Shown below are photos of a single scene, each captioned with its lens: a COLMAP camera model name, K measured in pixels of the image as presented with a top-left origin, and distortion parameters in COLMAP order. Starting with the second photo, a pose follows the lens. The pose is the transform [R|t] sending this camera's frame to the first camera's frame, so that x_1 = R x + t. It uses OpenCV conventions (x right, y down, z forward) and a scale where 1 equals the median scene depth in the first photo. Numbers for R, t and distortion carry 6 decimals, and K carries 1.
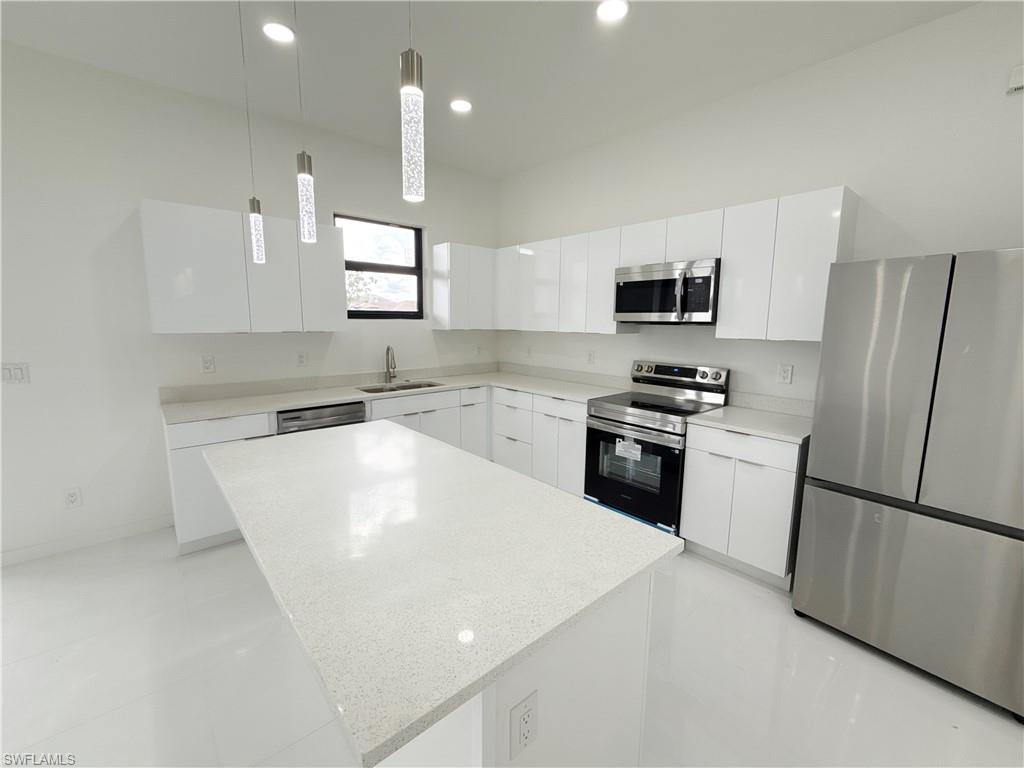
lens RADIAL K [[433.5, 0, 512.0], [0, 433.5, 384.0], [0, 0, 1]] dist [-0.010292, -0.000143]
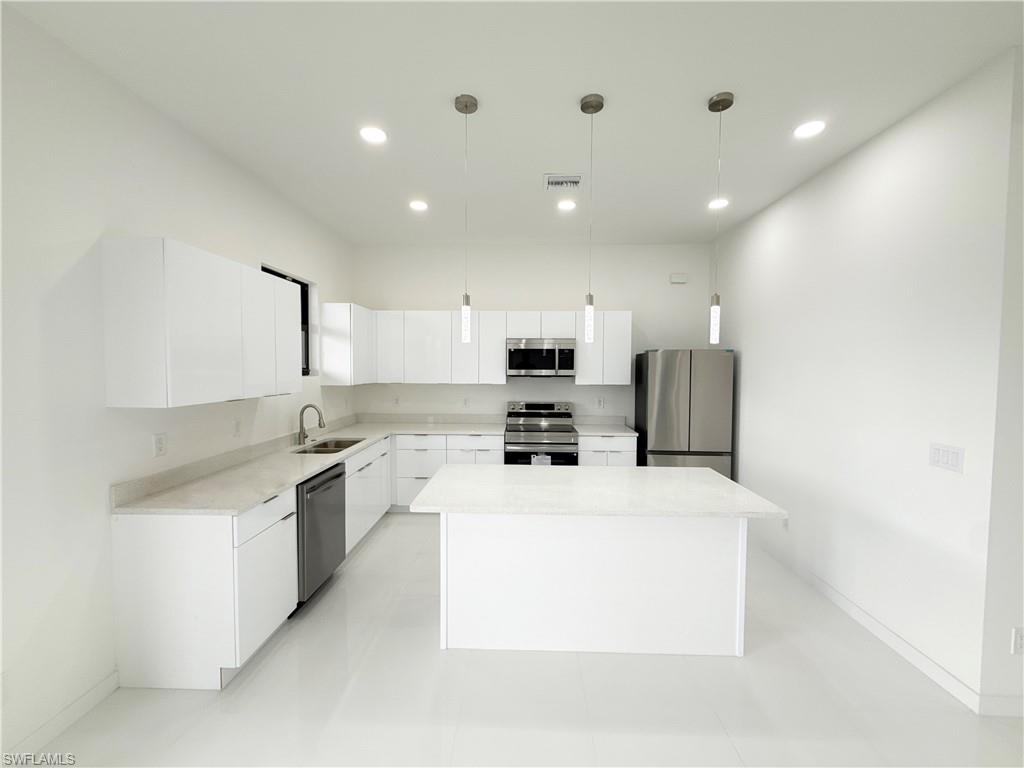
lens RADIAL K [[433.5, 0, 512.0], [0, 433.5, 384.0], [0, 0, 1]] dist [-0.010292, -0.000143]
pose [[0.673712, -0.037603, 0.738036, -0.818254], [0.108645, 0.992892, -0.048588, -0.045995], [-0.730964, 0.112918, 0.673009, 0.030131]]
